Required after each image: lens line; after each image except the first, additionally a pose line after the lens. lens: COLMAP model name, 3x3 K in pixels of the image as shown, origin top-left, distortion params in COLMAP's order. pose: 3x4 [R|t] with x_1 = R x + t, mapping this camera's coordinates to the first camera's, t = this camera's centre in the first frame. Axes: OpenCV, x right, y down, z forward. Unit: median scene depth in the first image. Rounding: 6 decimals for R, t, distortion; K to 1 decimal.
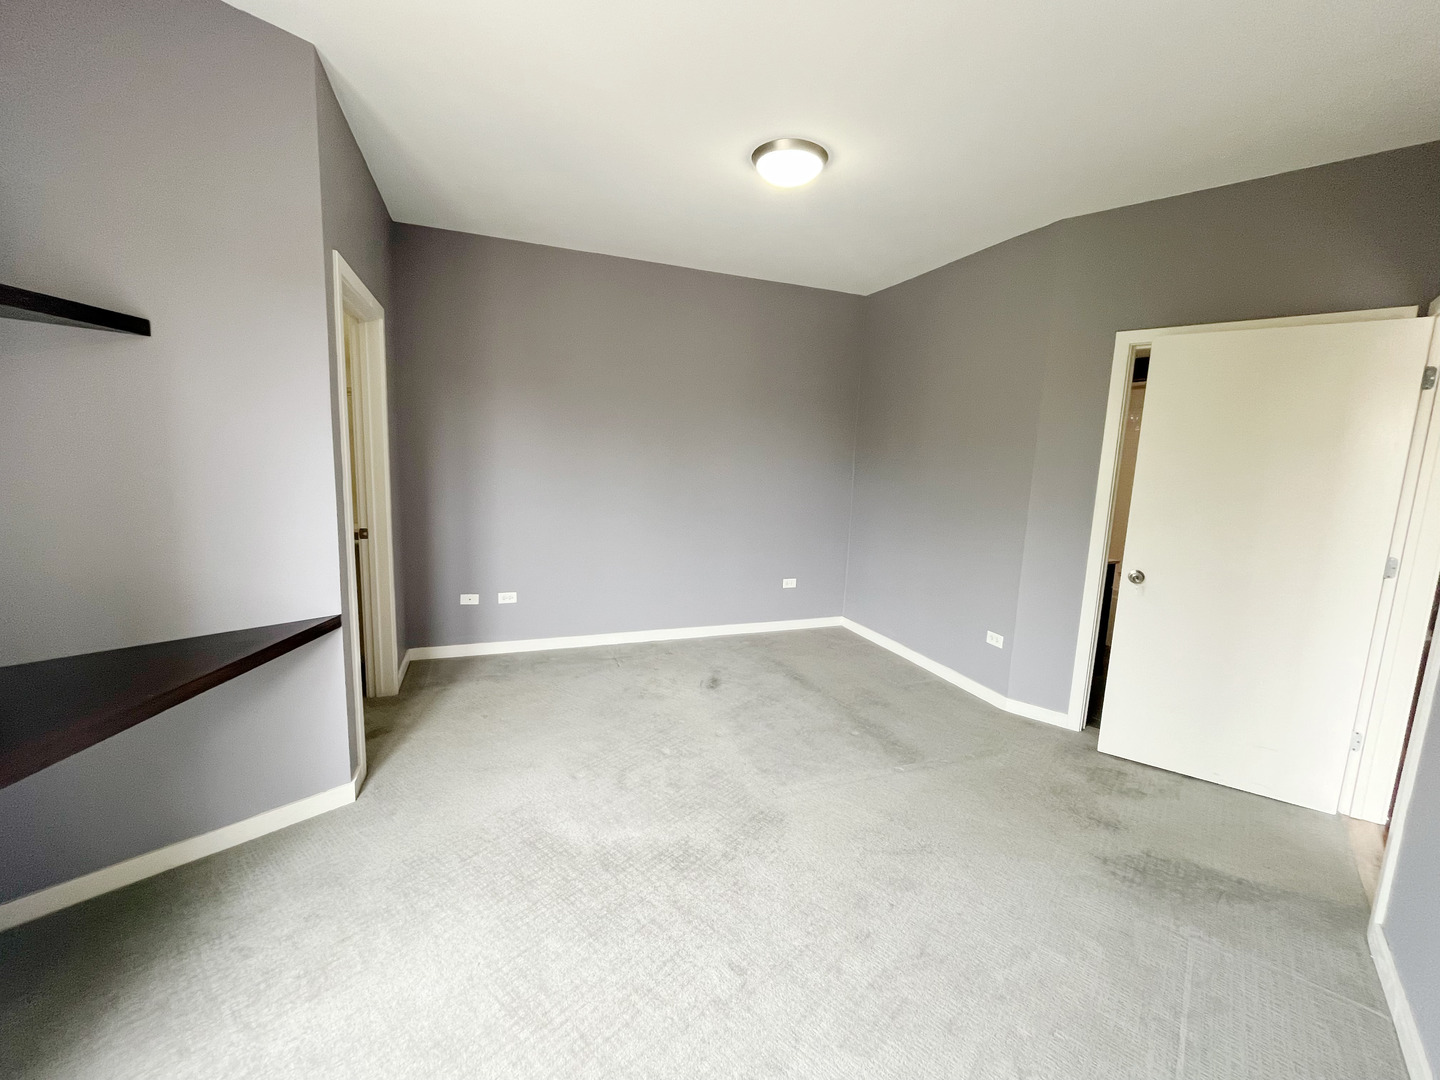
lens RADIAL K [[585.7, 0, 722.2], [0, 585.7, 539.2], [0, 0, 1]] dist [0.008657, -0.000548]
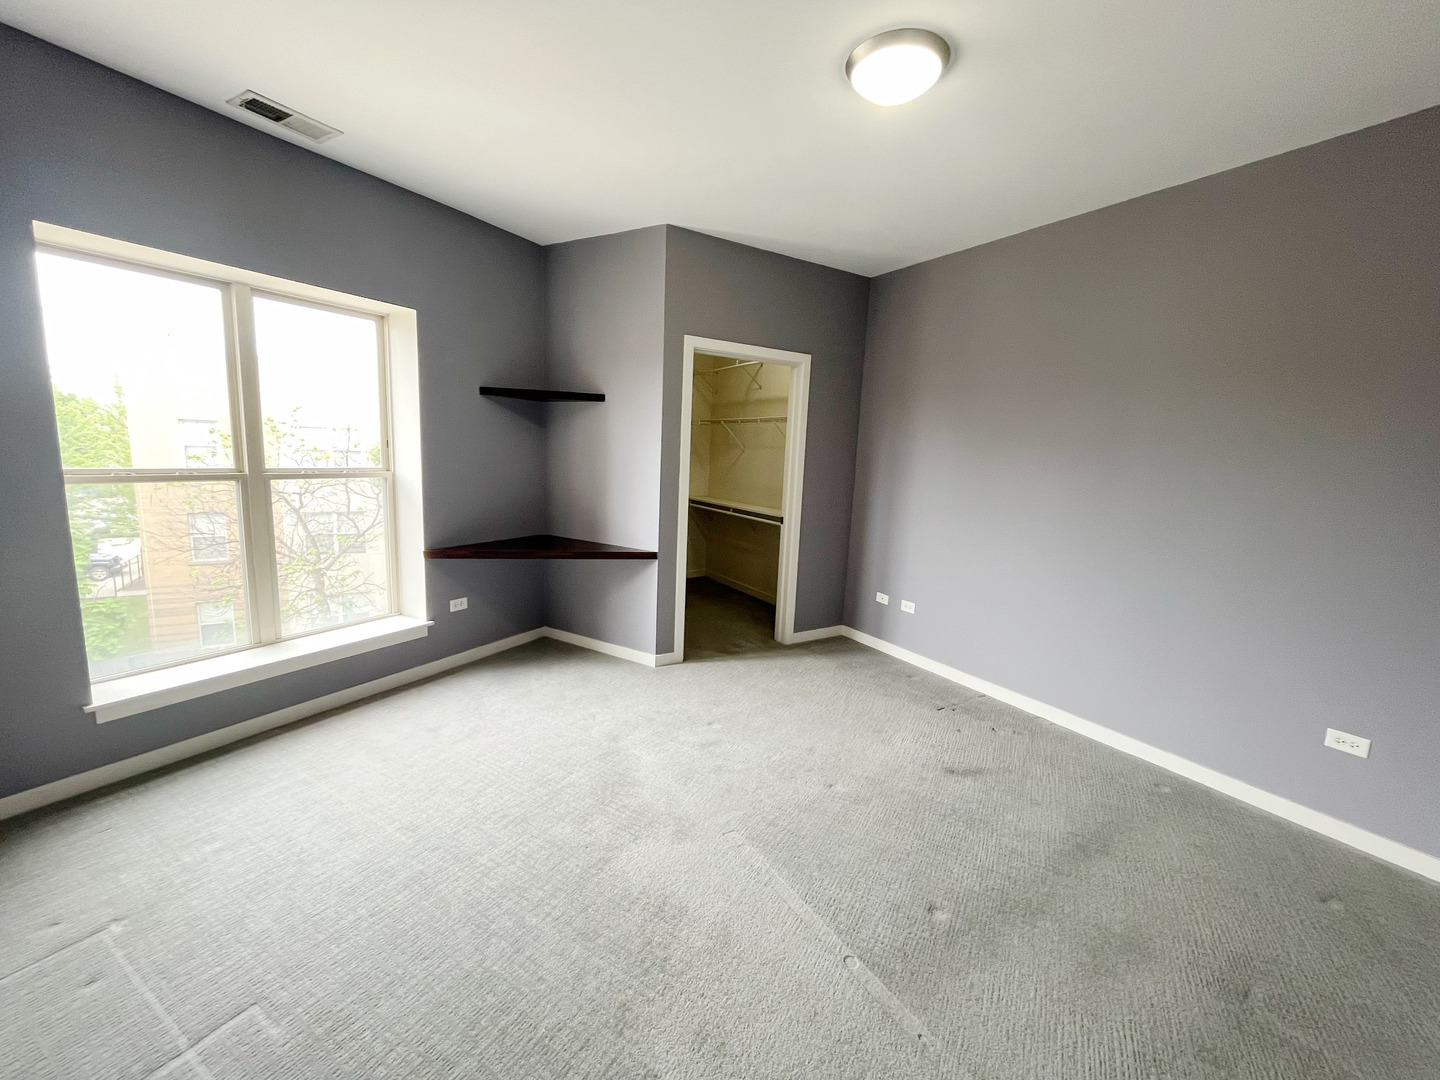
lens RADIAL K [[585.7, 0, 723.5], [0, 585.7, 543.0], [0, 0, 1]] dist [0.008657, -0.000548]
pose [[0.172358, 0.122207, -0.977424, 0.620391], [-0.169556, 0.981144, 0.092773, -0.055042], [0.970332, 0.149738, 0.189829, 0.516765]]
